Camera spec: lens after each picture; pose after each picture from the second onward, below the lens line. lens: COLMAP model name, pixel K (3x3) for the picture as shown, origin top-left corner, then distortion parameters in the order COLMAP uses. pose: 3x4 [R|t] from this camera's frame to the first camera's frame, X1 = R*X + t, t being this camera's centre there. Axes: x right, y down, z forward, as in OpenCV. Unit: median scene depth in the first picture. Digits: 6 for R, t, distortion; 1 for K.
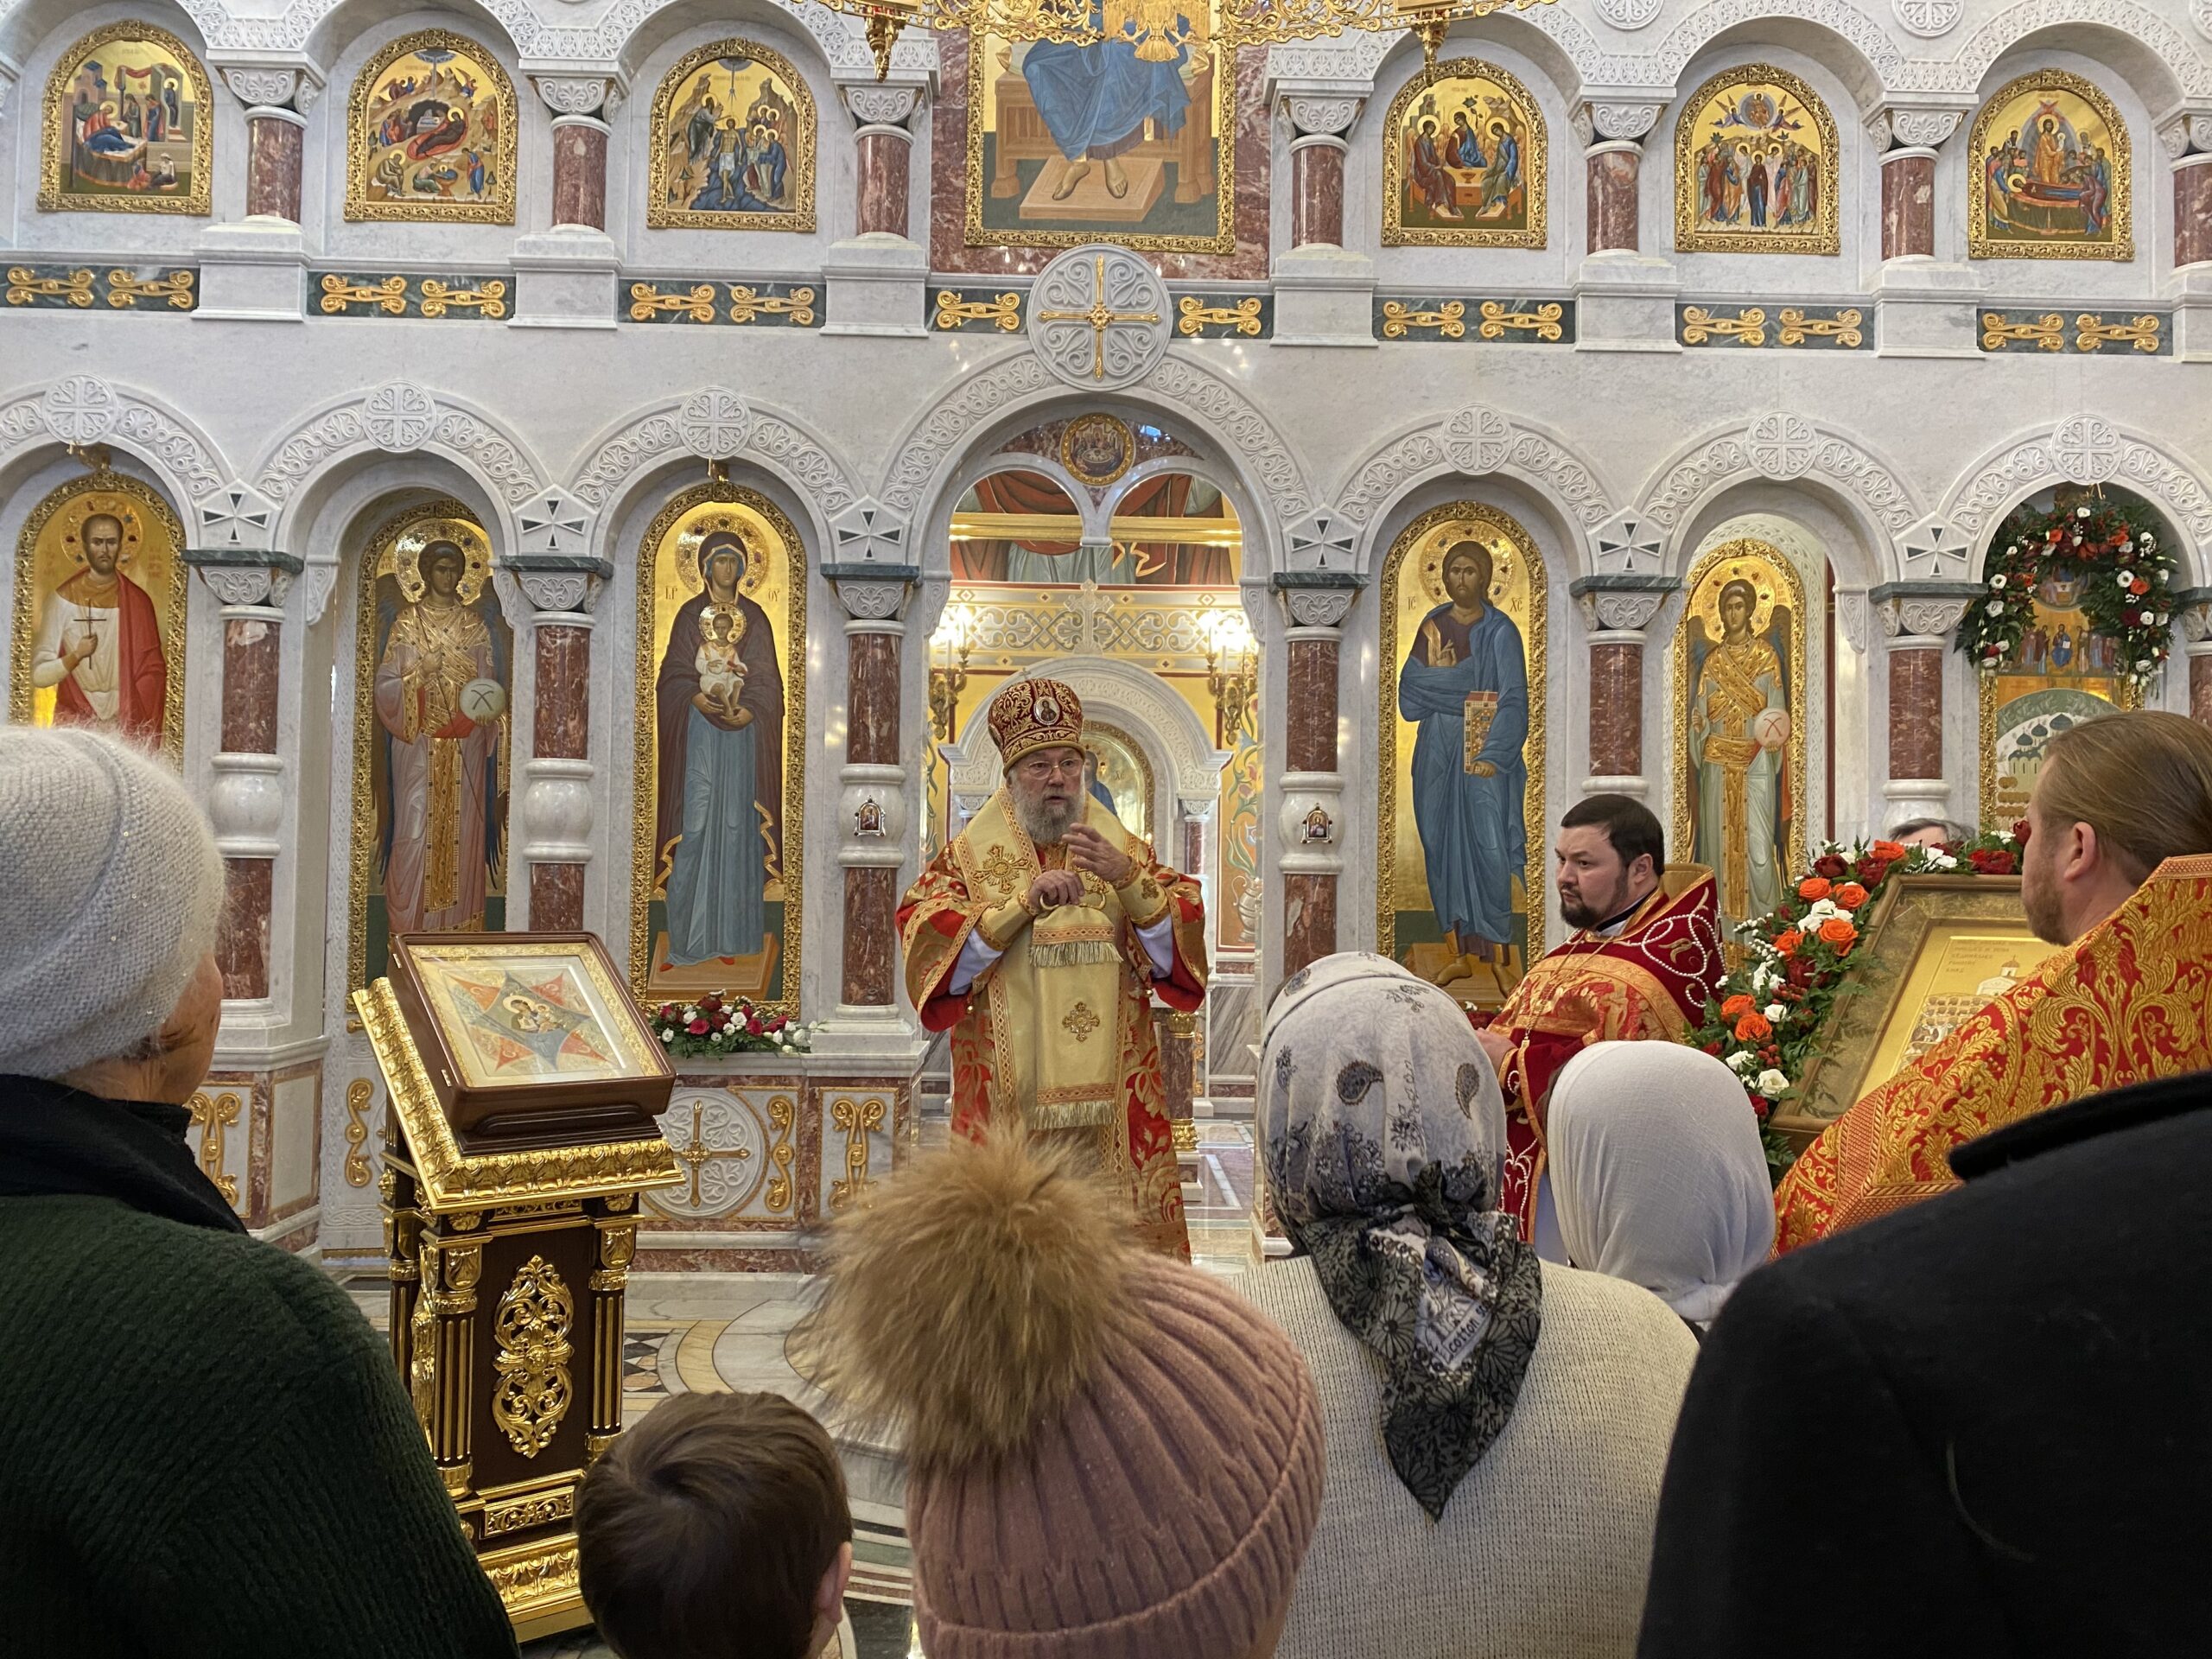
lens RADIAL K [[1682.8, 0, 1118.1], [0, 1682.8, 834.3], [0, 0, 1]] dist [0.026238, -0.028630]
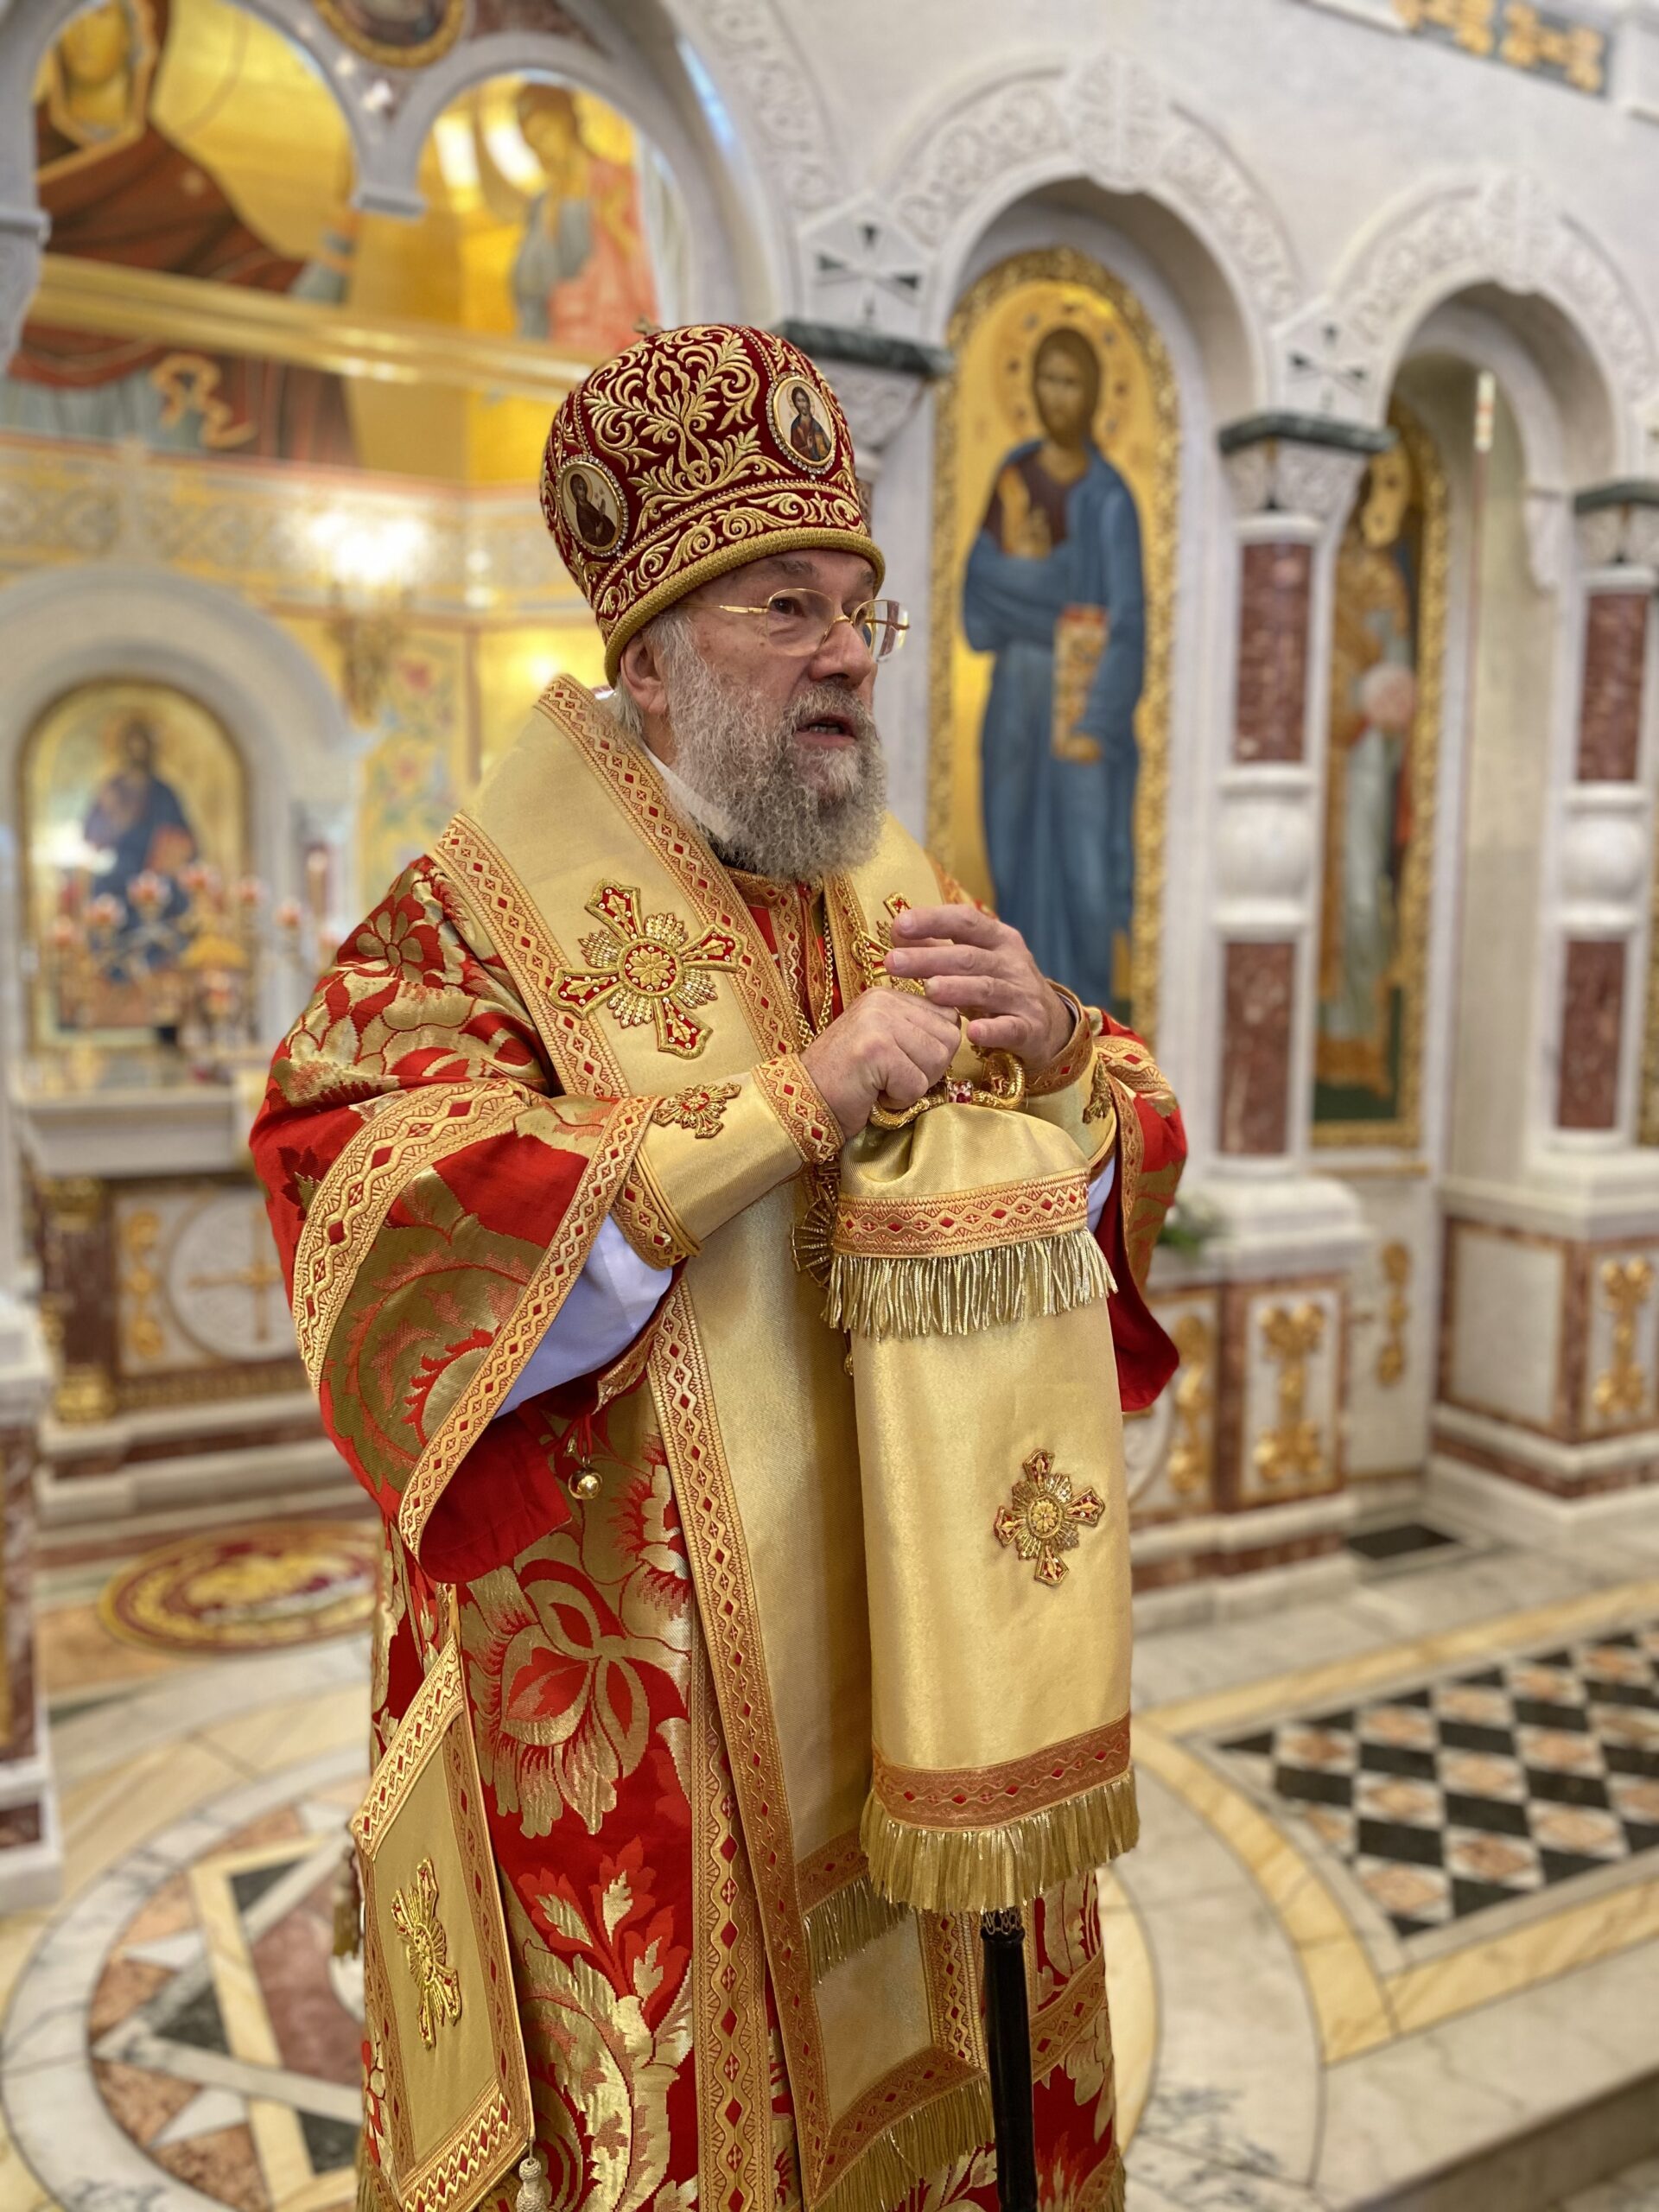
lens RADIAL K [[1682.8, 0, 824.2], [0, 1682.8, 1103.0], [0, 0, 1]] dist [0.026238, -0.028630]
pose [[0.898937, -0.053900, 0.434750, -0.121012], [-0.008865, 0.989961, 0.141064, 0.000791], [-0.437989, -0.130662, 0.889434, 0.519761]]
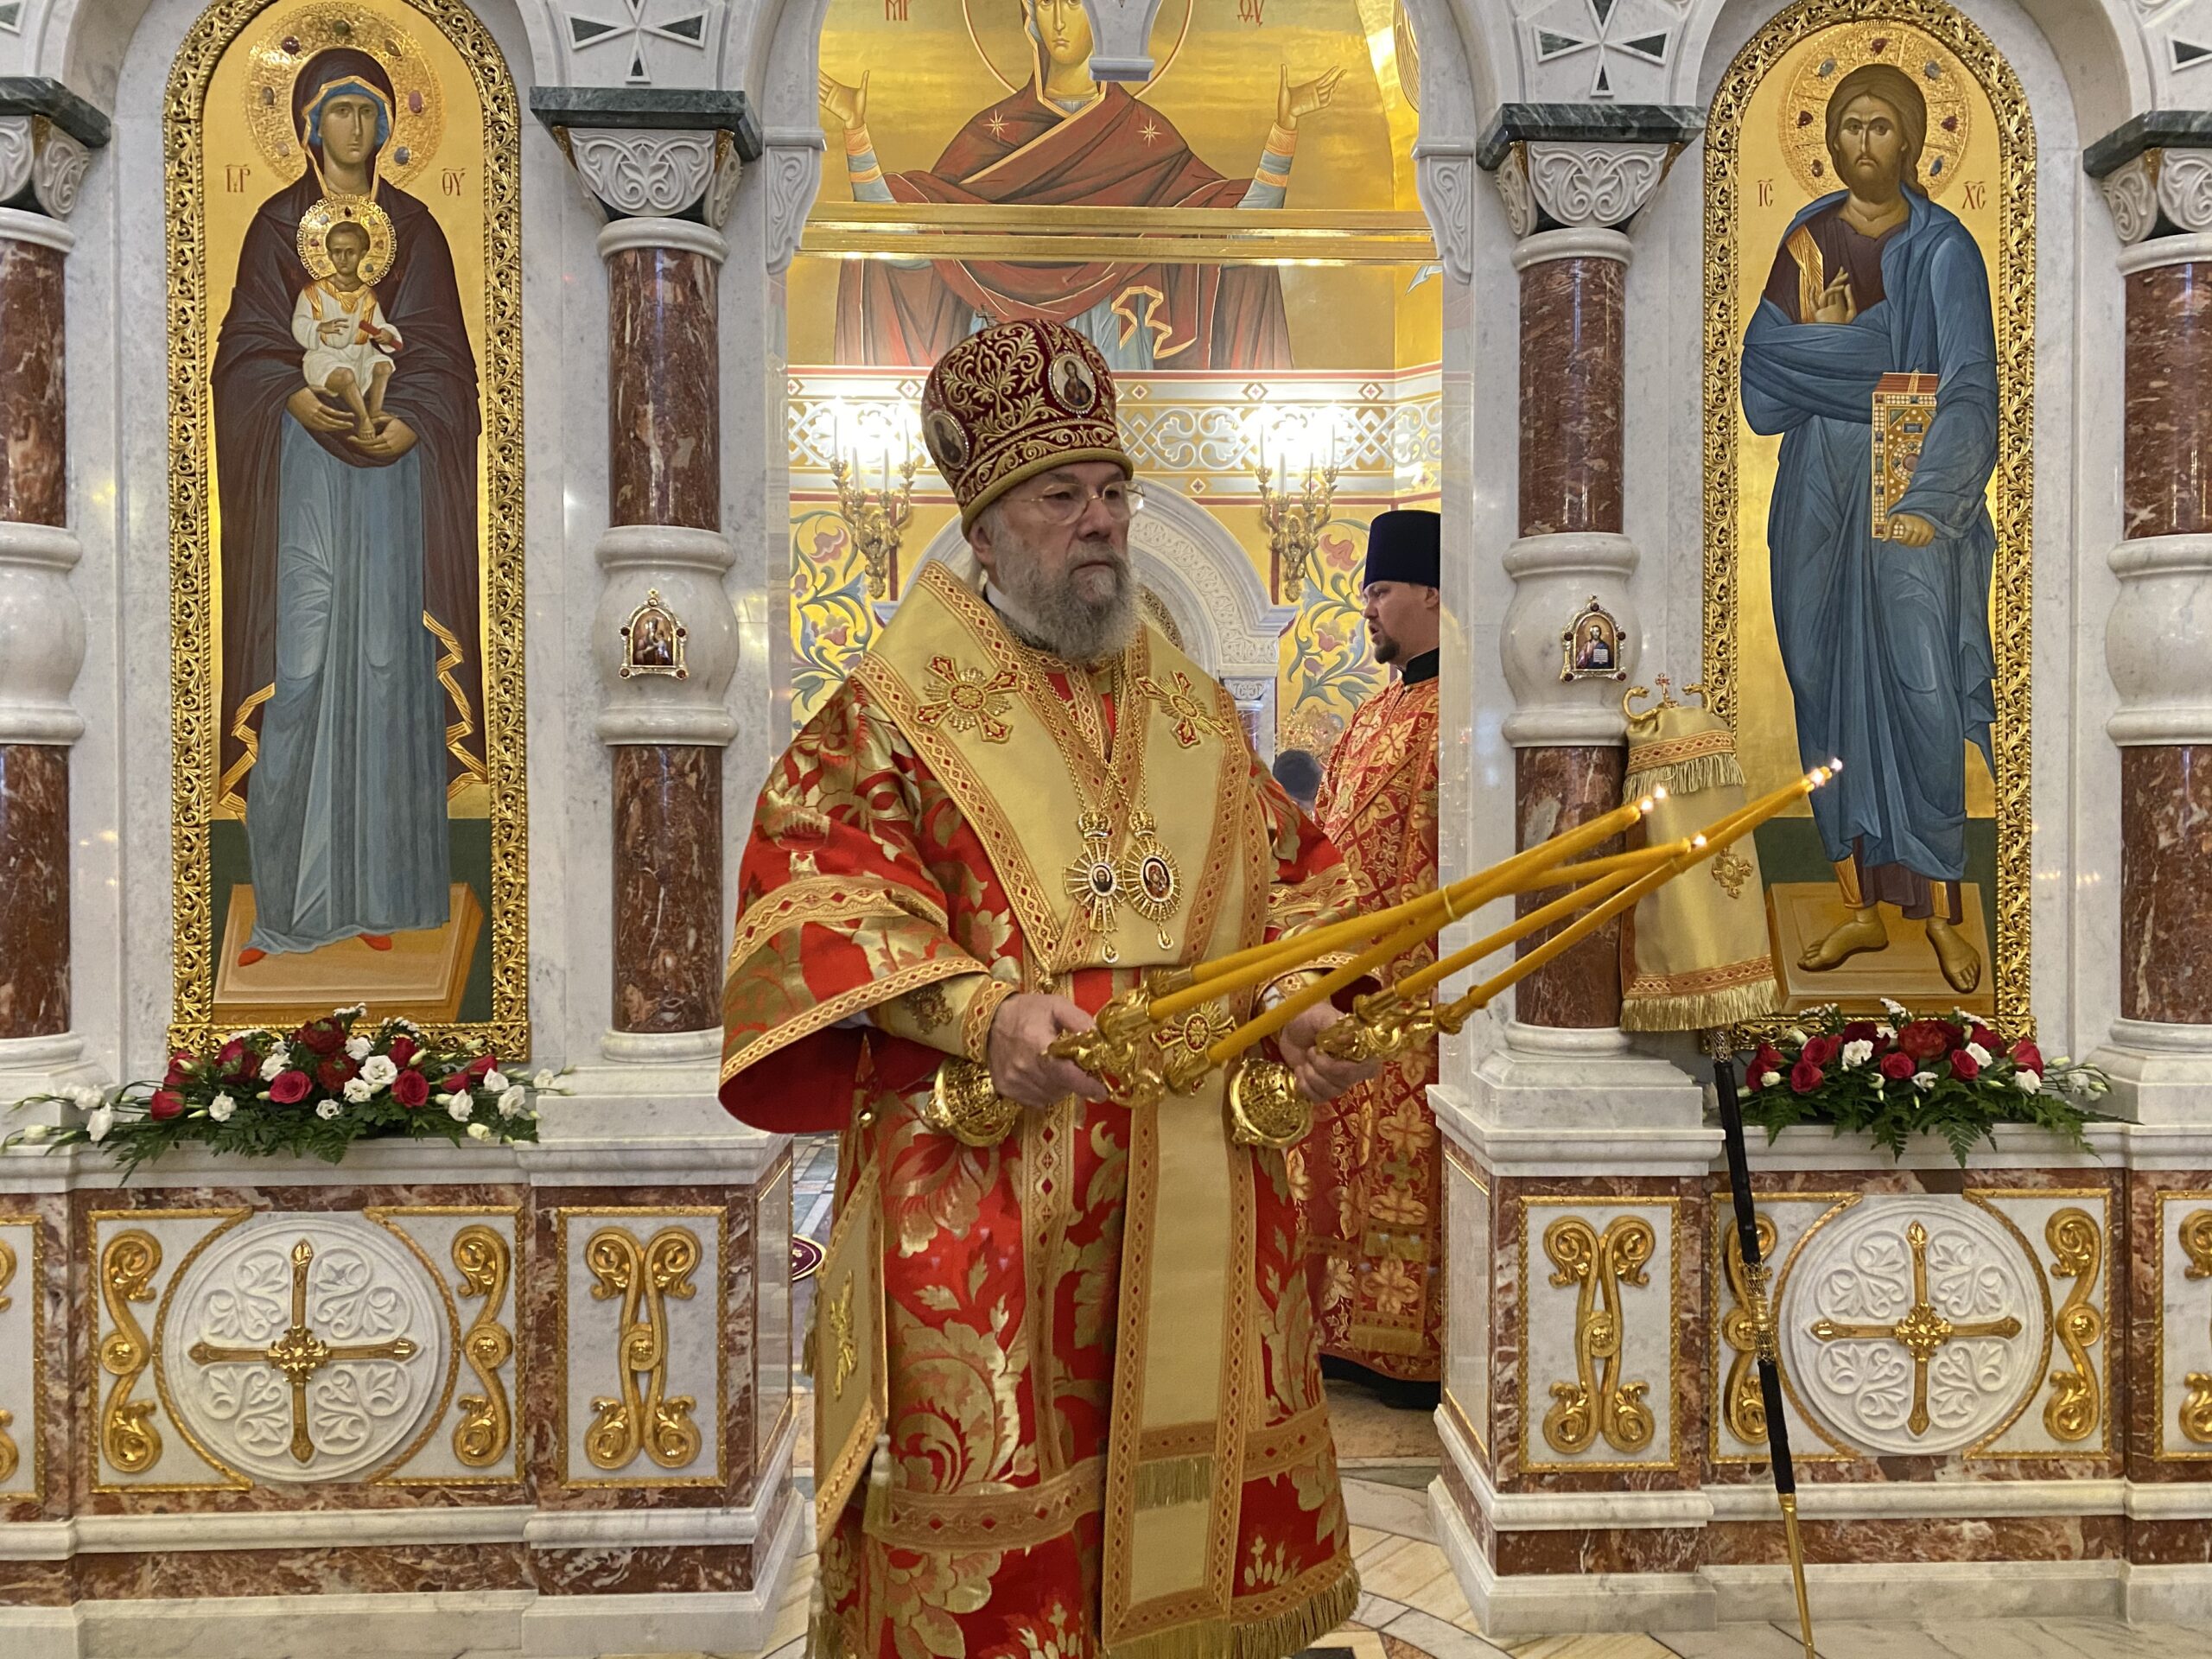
lens RADIAL K [[1682.8, 0, 1133.2], [0, 1682.8, 834.5], [0, 0, 1]] dist [0.026238, -0.028630]
pose [[0.999737, -0.015489, 0.016921, -0.021642], [0.014804, 0.999095, 0.039874, 0.027938], [-0.017523, -0.039613, 0.999061, 0.511990]]
